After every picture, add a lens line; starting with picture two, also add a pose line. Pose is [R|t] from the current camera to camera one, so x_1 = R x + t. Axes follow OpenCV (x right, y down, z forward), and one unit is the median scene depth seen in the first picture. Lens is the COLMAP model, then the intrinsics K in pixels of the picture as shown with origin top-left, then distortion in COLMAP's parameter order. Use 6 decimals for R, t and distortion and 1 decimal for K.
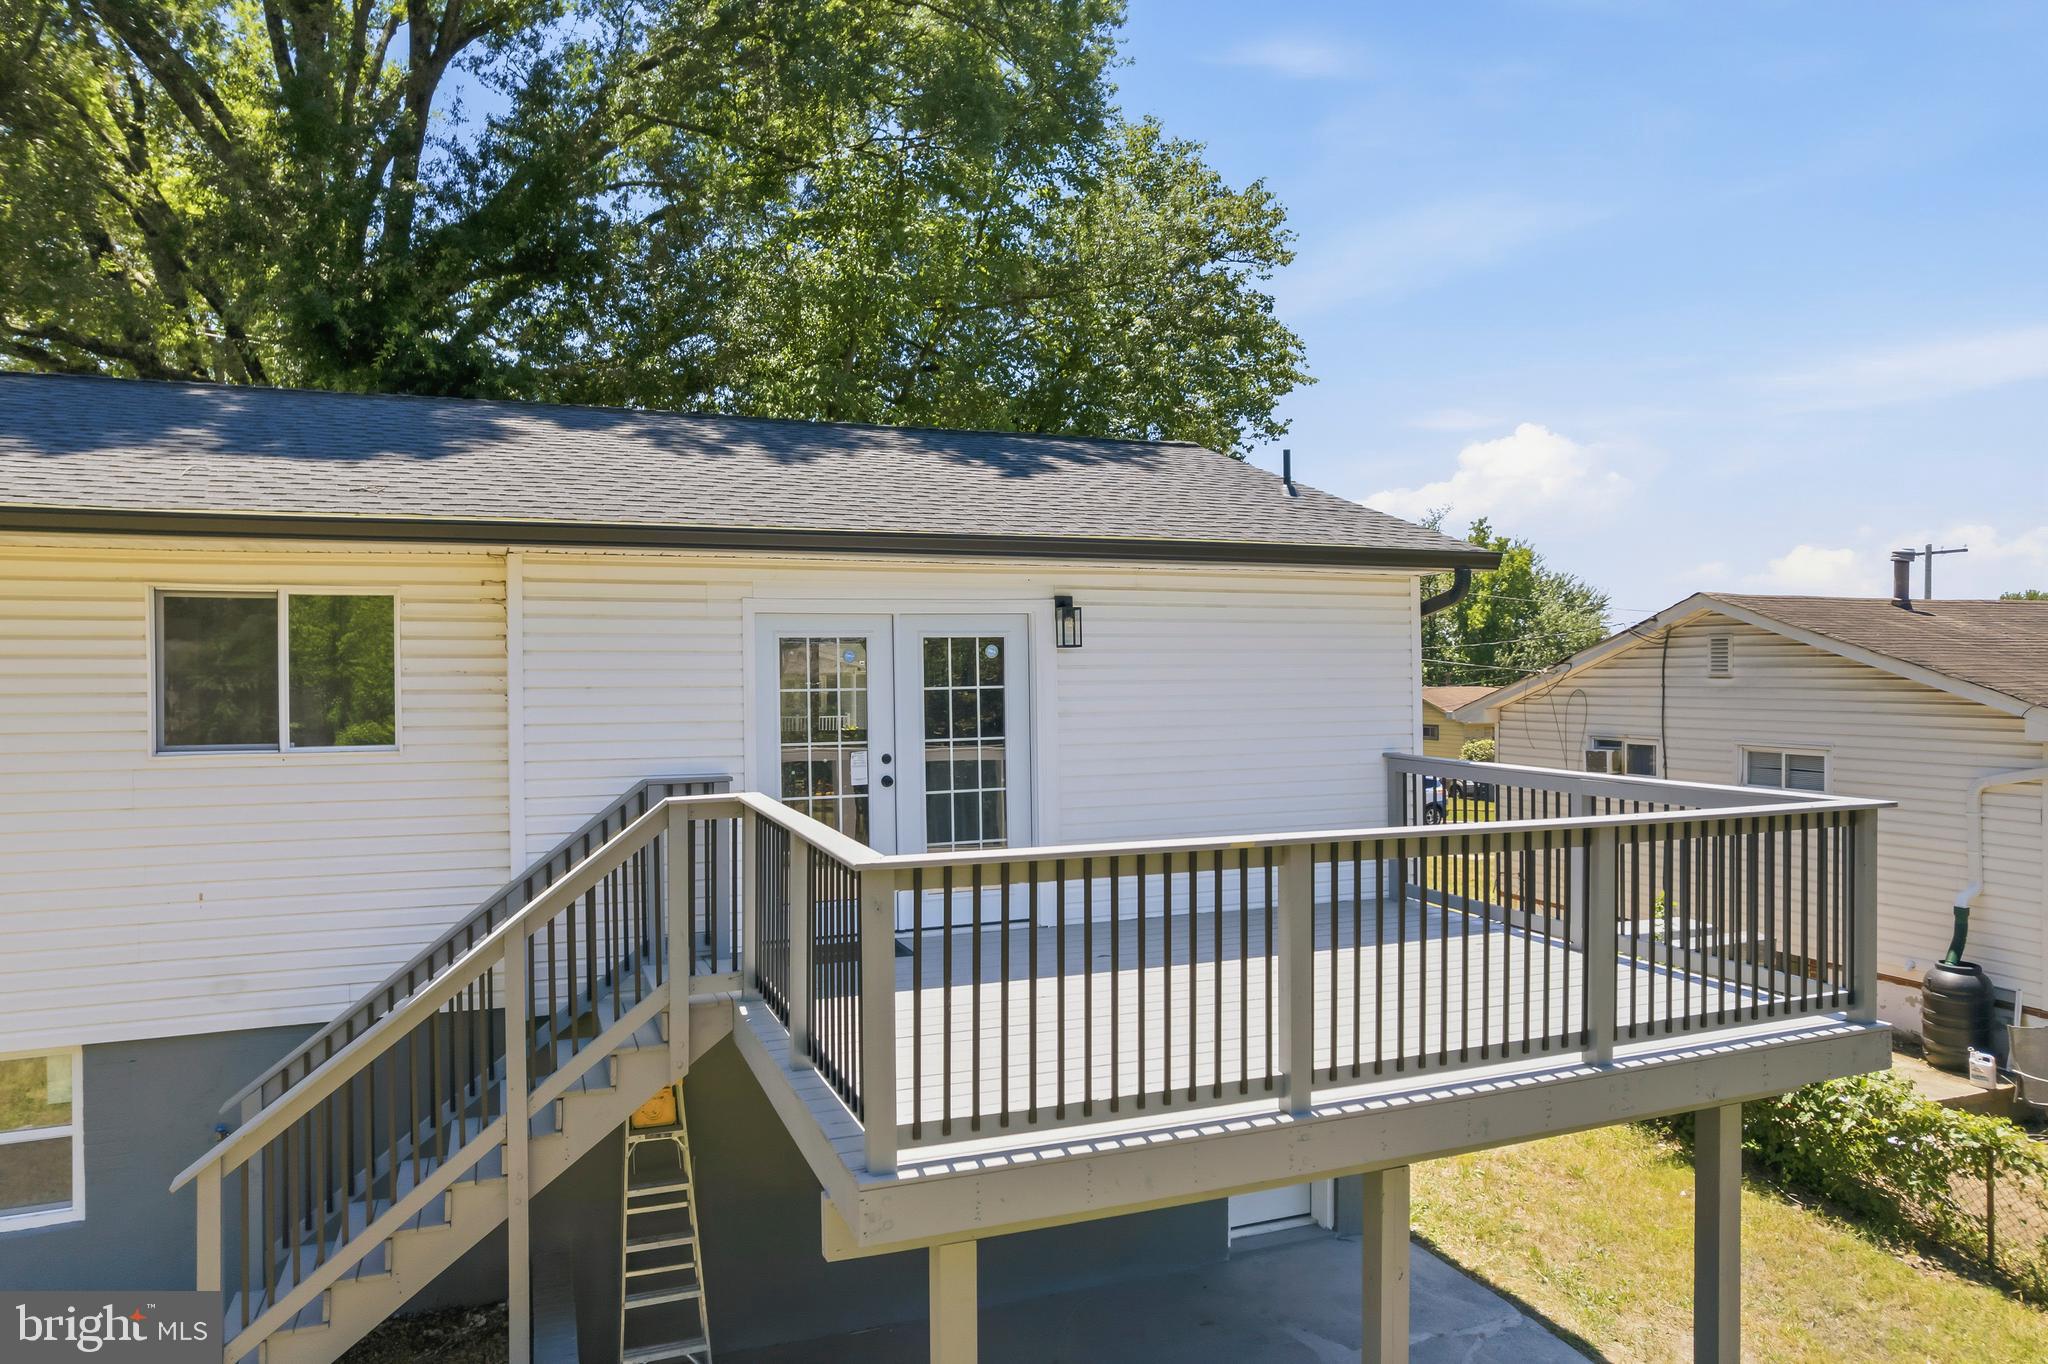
lens RADIAL K [[1319.0, 0, 1031.9], [0, 1319.0, 691.6], [0, 0, 1]] dist [-0.084347, 0.086088]
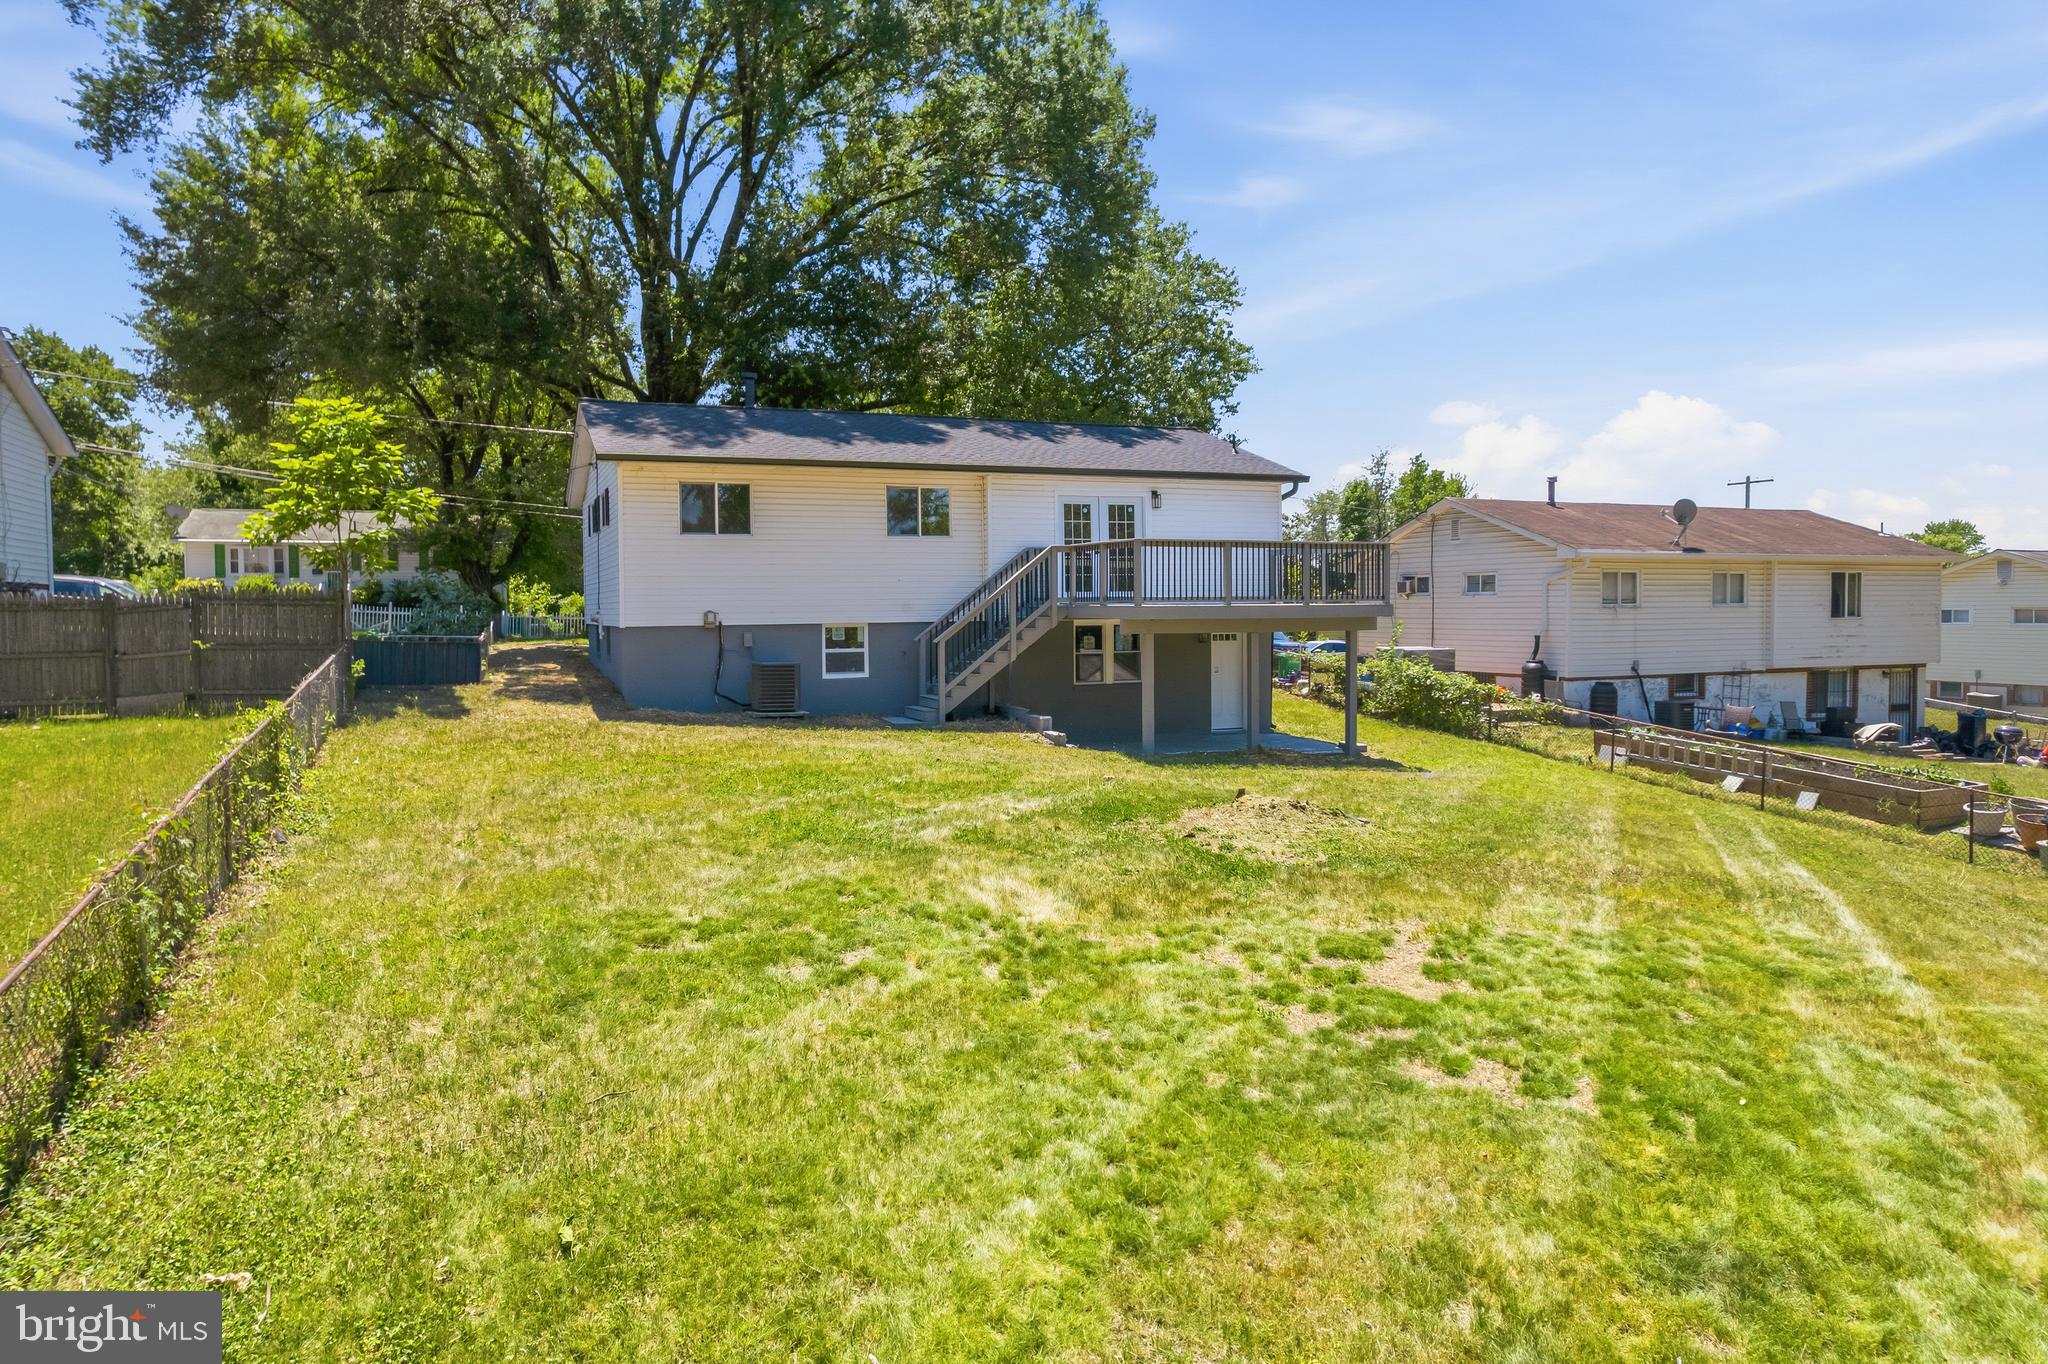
lens RADIAL K [[1336.7, 0, 1024.0], [0, 1336.7, 682.0], [0, 0, 1]] dist [-0.071476, 0.047901]
pose [[0.999850, -0.005657, 0.016372, -0.305967], [0.005003, 0.999198, 0.039716, 0.225029], [-0.016583, -0.039628, 0.999077, -1.905448]]
